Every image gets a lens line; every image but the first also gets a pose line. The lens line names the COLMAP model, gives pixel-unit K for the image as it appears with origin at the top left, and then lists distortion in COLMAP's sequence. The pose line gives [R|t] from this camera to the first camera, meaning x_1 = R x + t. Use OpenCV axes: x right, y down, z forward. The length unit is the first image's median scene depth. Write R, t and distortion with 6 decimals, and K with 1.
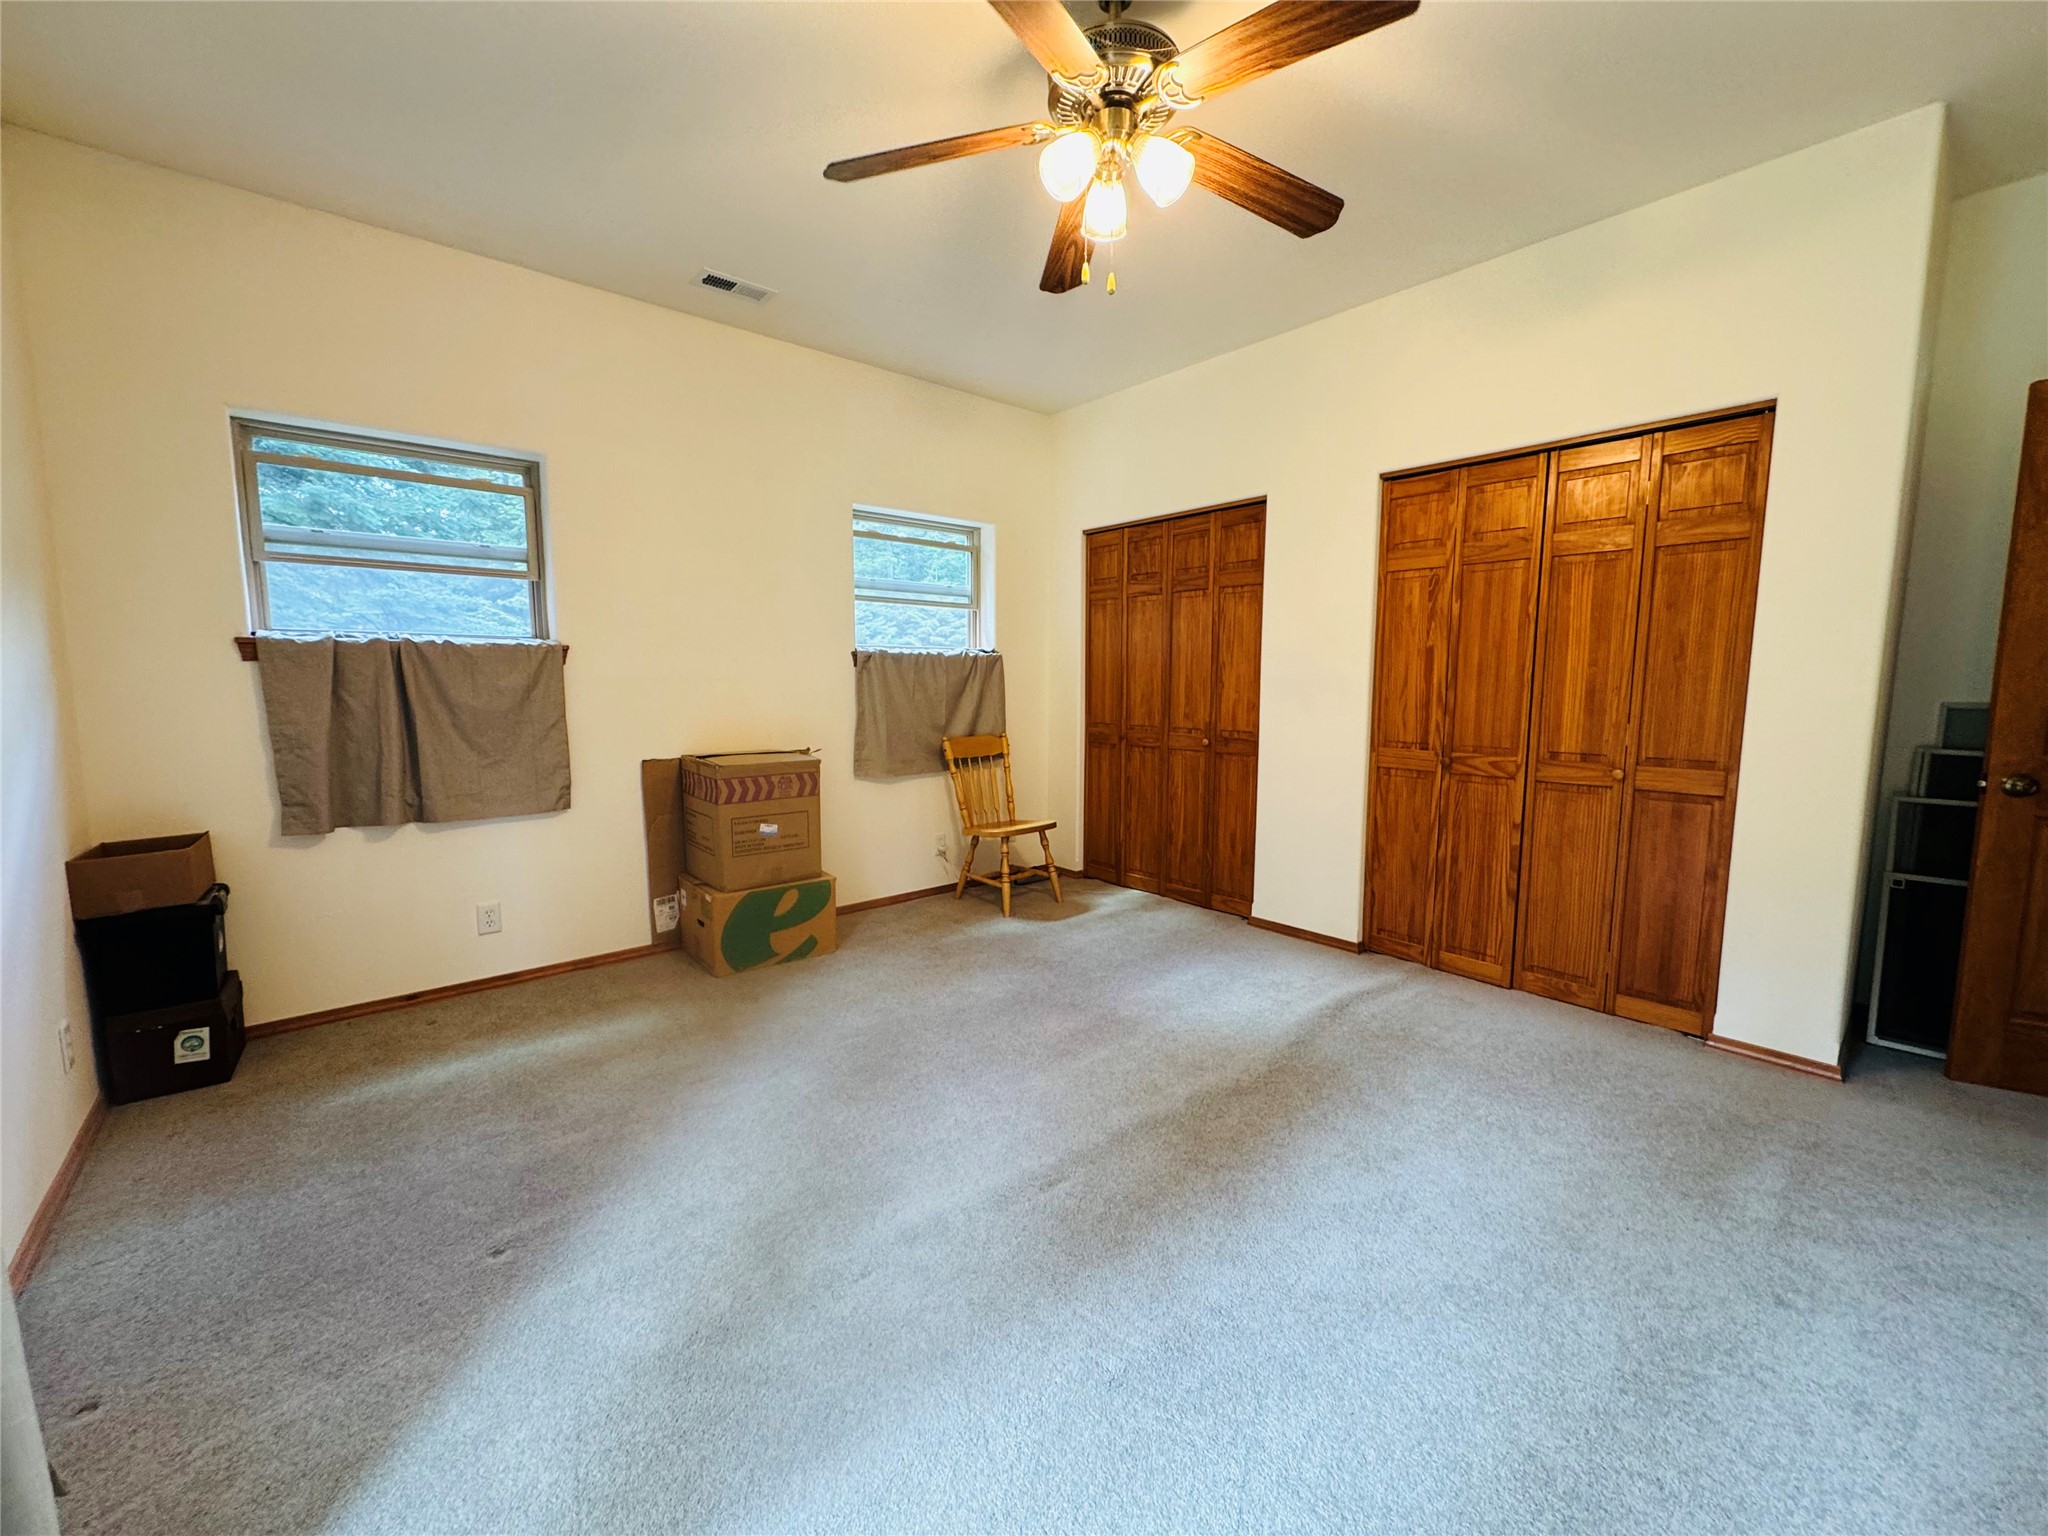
lens RADIAL K [[824.4, 0, 1099.3], [0, 824.4, 770.0], [0, 0, 1]] dist [-0.001263, -0.000146]
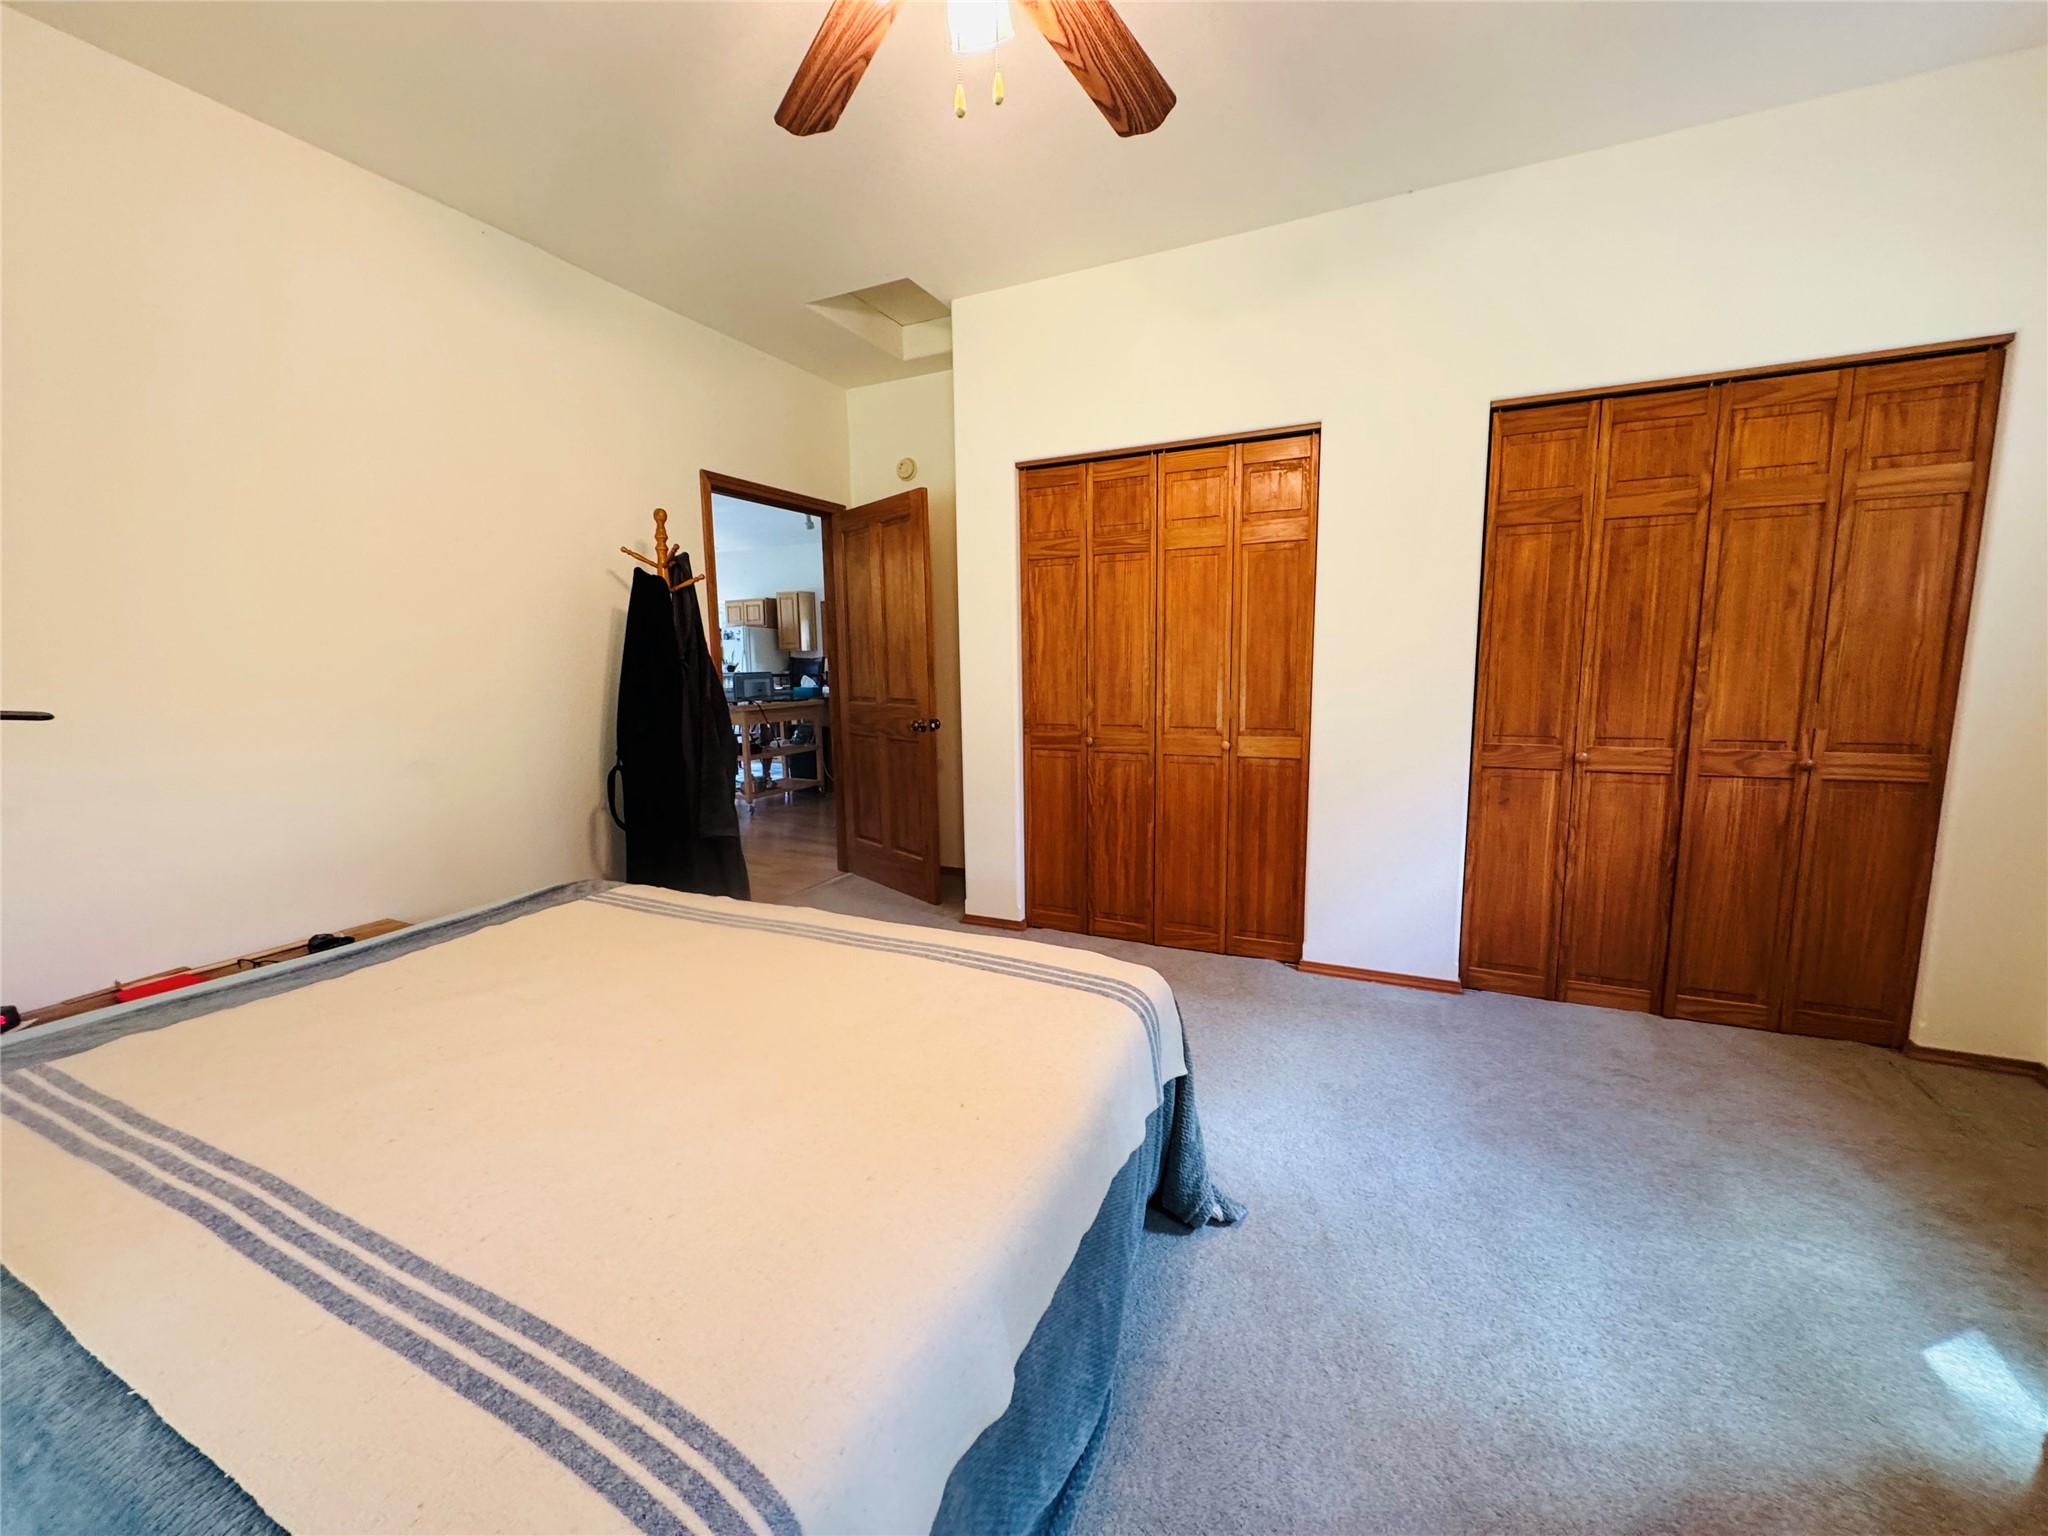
lens RADIAL K [[824.4, 0, 1018.5], [0, 824.4, 775.4], [0, 0, 1]] dist [-0.001263, -0.000146]
pose [[0.937145, -0.062590, 0.343280, -0.101072], [0.055211, 0.997986, 0.031237, -0.012253], [-0.344544, -0.010320, 0.938713, 0.104220]]
